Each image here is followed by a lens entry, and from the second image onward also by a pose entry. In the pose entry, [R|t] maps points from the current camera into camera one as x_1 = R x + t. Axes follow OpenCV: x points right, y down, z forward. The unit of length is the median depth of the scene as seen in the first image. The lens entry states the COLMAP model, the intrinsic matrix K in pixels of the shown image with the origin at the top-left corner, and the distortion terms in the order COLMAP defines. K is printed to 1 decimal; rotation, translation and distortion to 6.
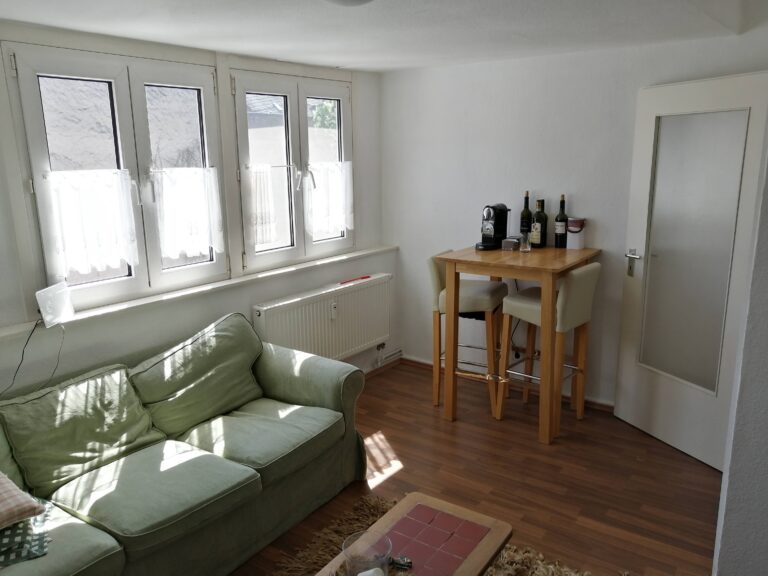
lens RADIAL K [[590.1, 0, 384.0], [0, 590.1, 288.0], [0, 0, 1]] dist [0.000293, -0.003305]
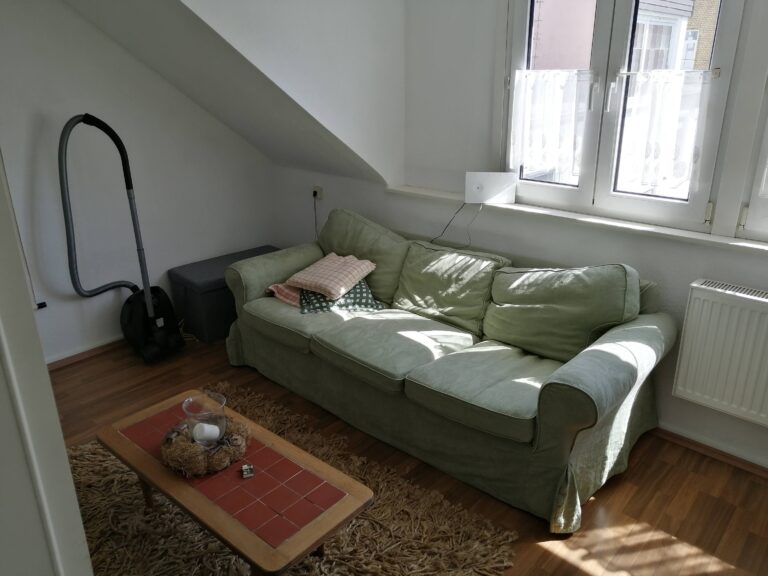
lens RADIAL K [[590.1, 0, 384.0], [0, 590.1, 288.0], [0, 0, 1]] dist [0.000293, -0.003305]
pose [[-0.103490, 0.360720, -0.926915, 0.618019], [-0.207577, 0.903565, 0.374809, -0.188325], [0.972729, 0.231196, -0.018633, 0.859802]]
